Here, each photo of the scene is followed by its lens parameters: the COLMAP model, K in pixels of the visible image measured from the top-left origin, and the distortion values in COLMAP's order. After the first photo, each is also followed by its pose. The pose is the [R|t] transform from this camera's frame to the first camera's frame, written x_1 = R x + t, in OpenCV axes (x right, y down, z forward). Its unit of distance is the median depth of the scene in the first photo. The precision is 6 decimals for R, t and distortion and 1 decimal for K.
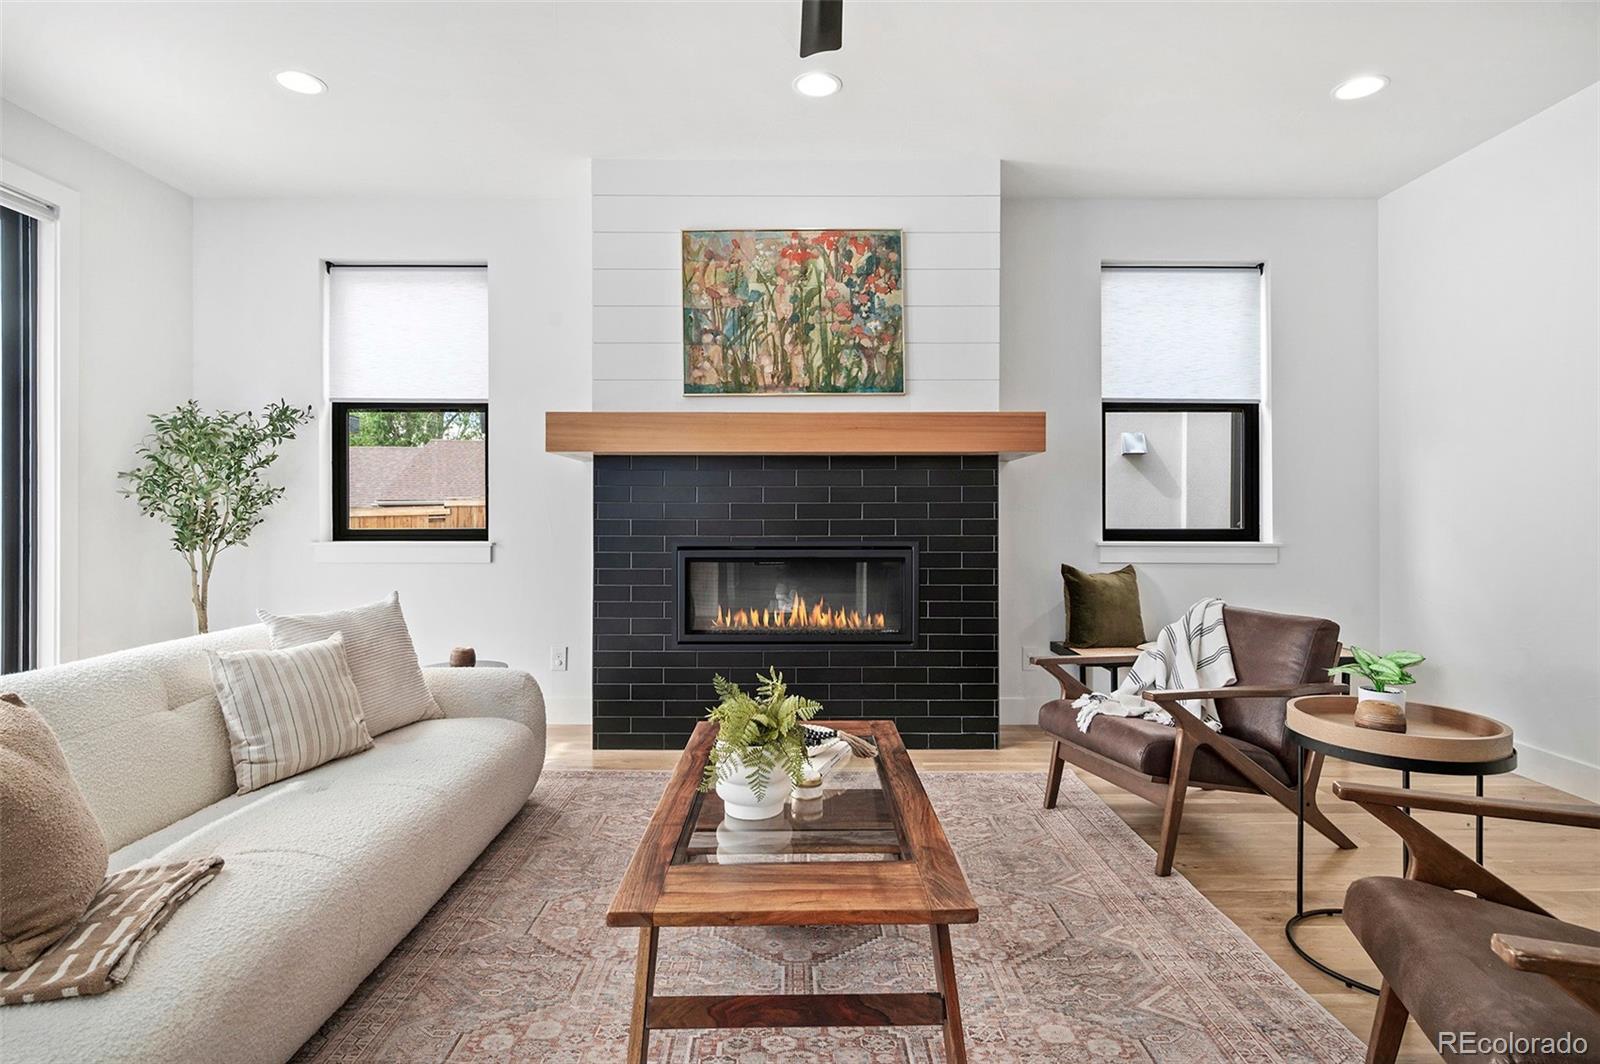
lens RADIAL K [[826.3, 0, 799.6], [0, 826.3, 522.0], [0, 0, 1]] dist [0.004444, 0.001262]
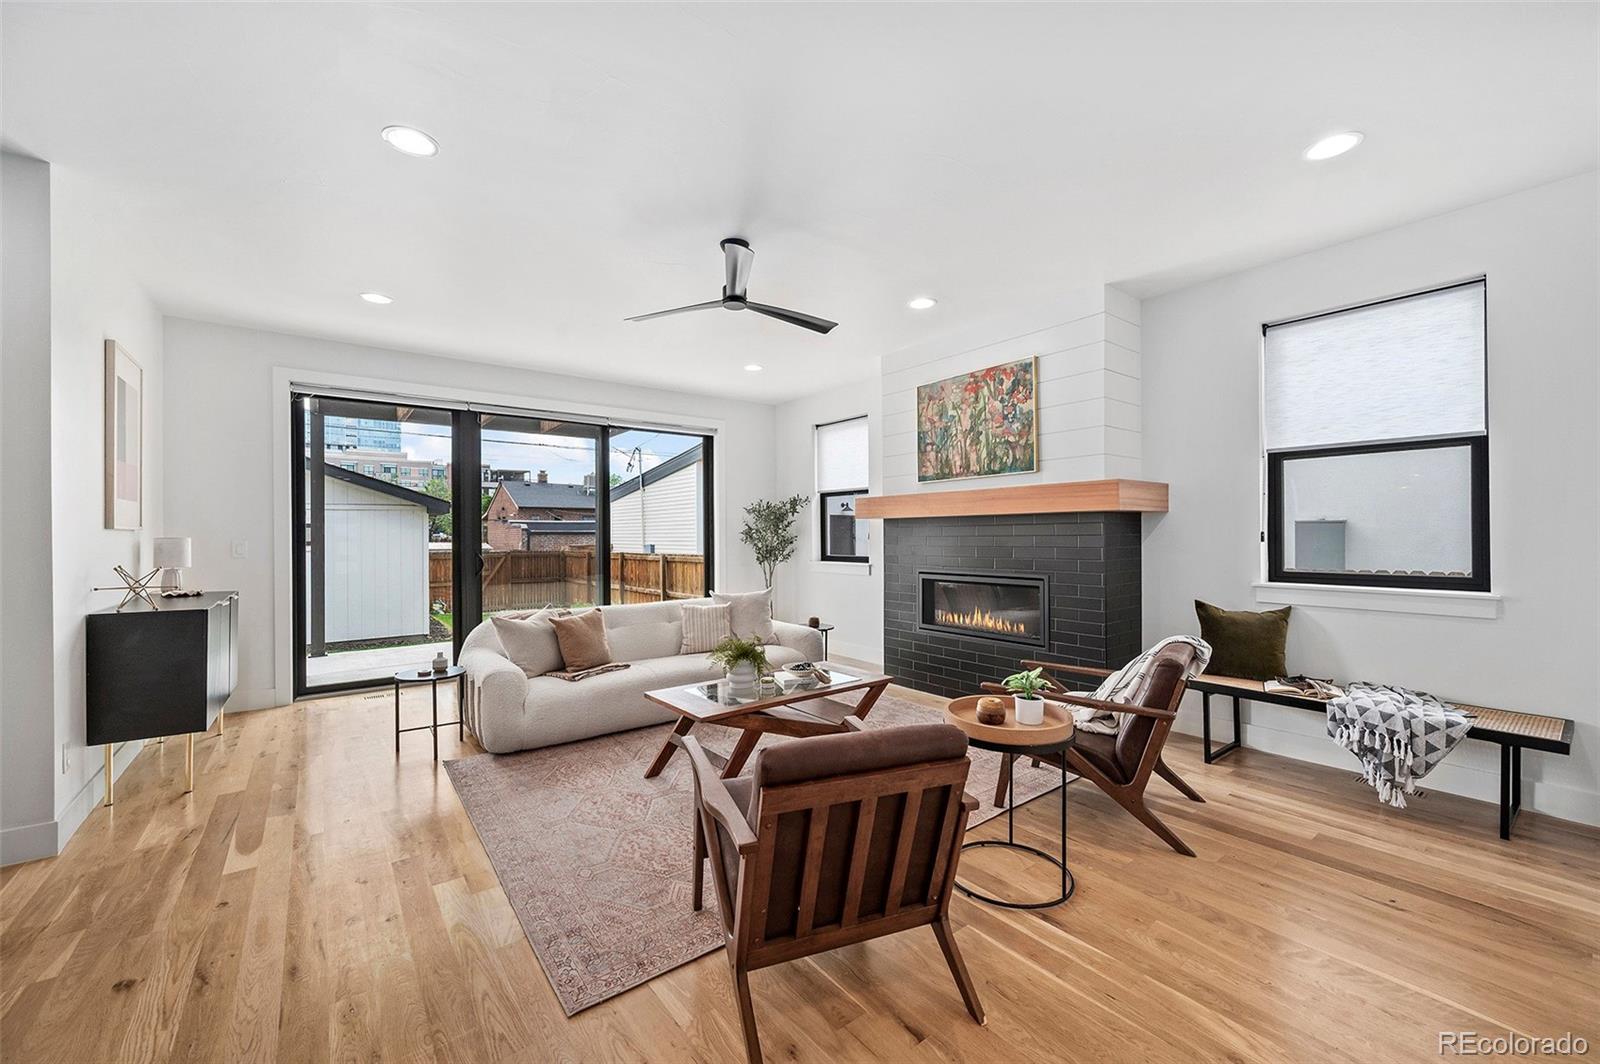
lens RADIAL K [[636.6, 0, 794.5], [0, 636.6, 537.3], [0, 0, 1]] dist [0.000048, -0.000298]
pose [[0.599453, -0.000215, -0.800410, 0.757524], [0.005579, 0.999977, 0.003909, -0.047822], [0.800391, -0.006809, 0.599440, 0.007418]]
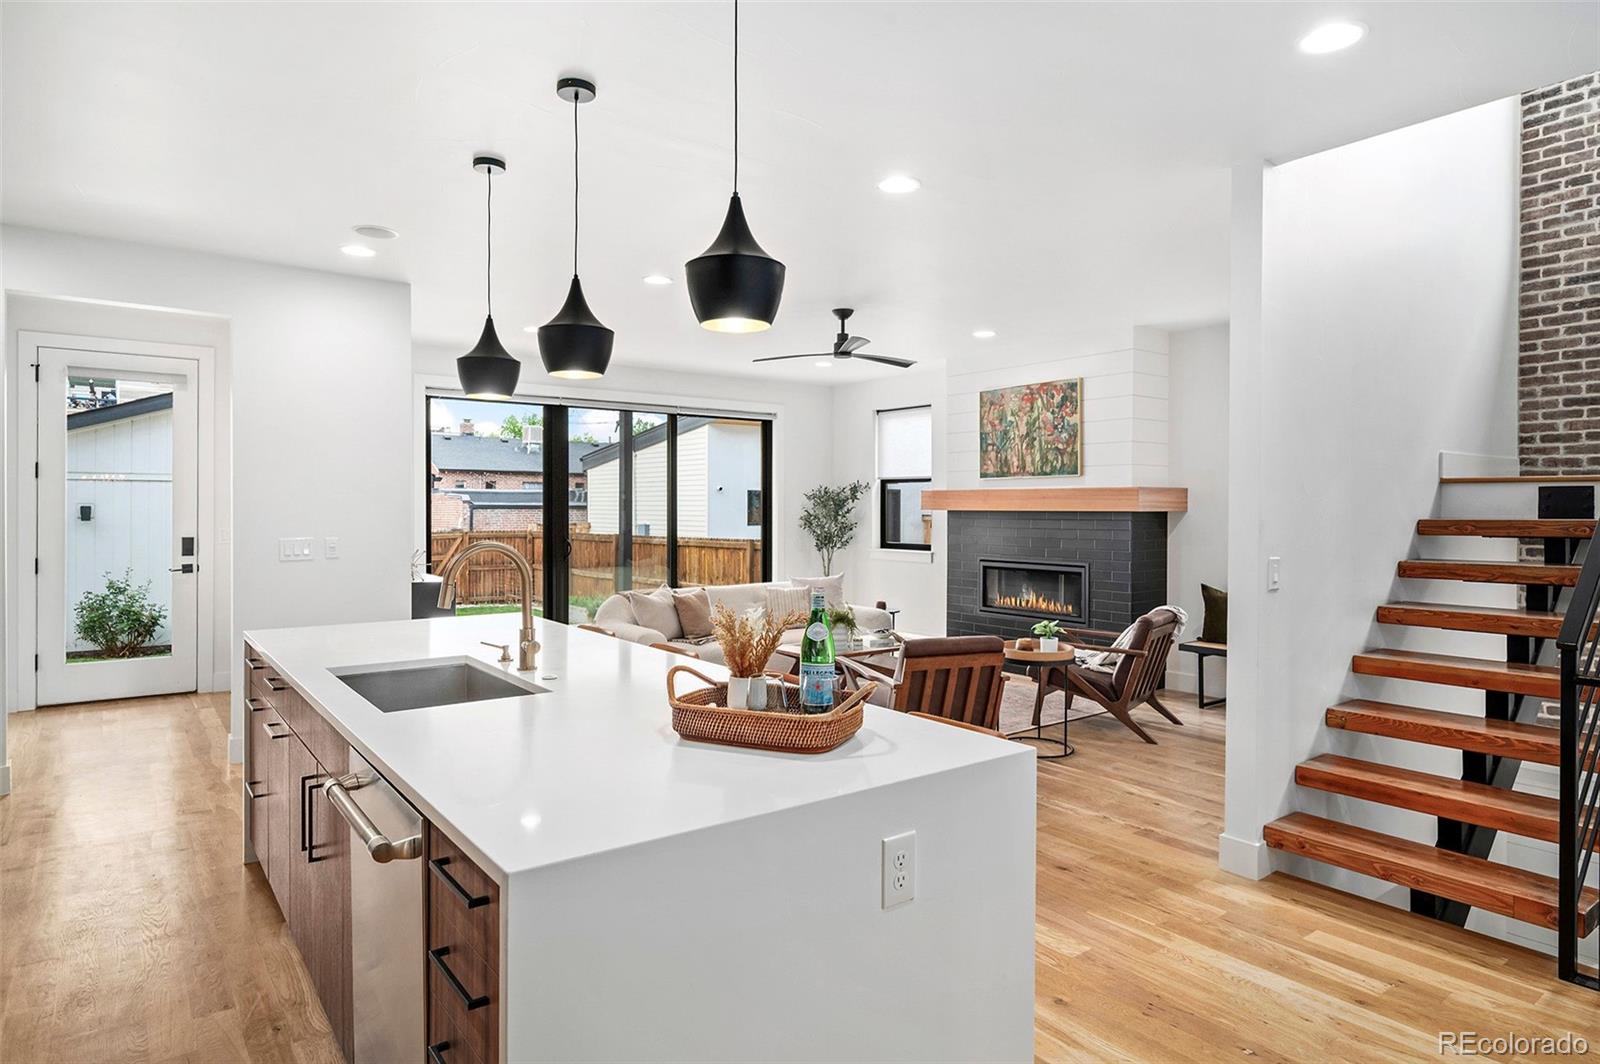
lens RADIAL K [[928.3, 0, 796.7], [0, 928.3, 511.6], [0, 0, 1]] dist [-0.000563, 0.001255]
pose [[0.597919, 0.006790, -0.801528, 1.300401], [-0.004669, 0.999977, 0.004988, -0.087938], [0.801543, 0.000760, 0.597936, -0.593966]]
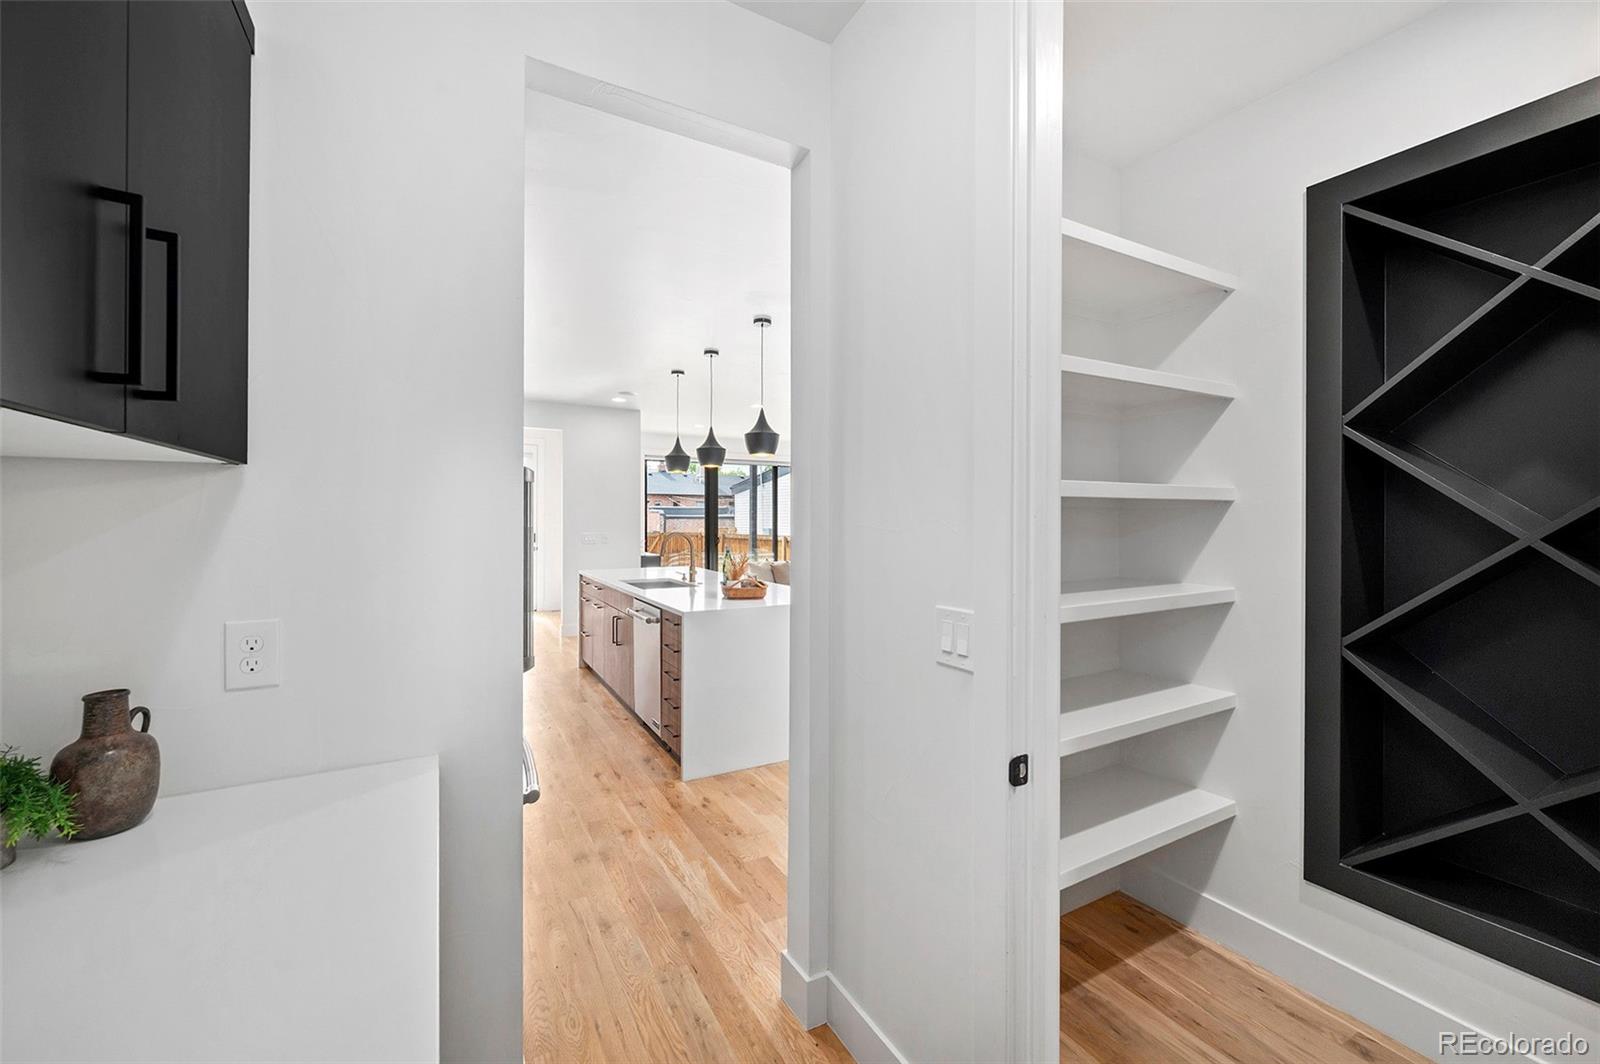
lens RADIAL K [[636.6, 0, 803.9], [0, 636.6, 517.5], [0, 0, 1]] dist [0.000048, -0.000298]
pose [[0.497691, 0.003092, -0.867349, 1.827158], [-0.004005, 0.999991, 0.001268, -0.092763], [0.867345, 0.002842, 0.497699, -0.775720]]
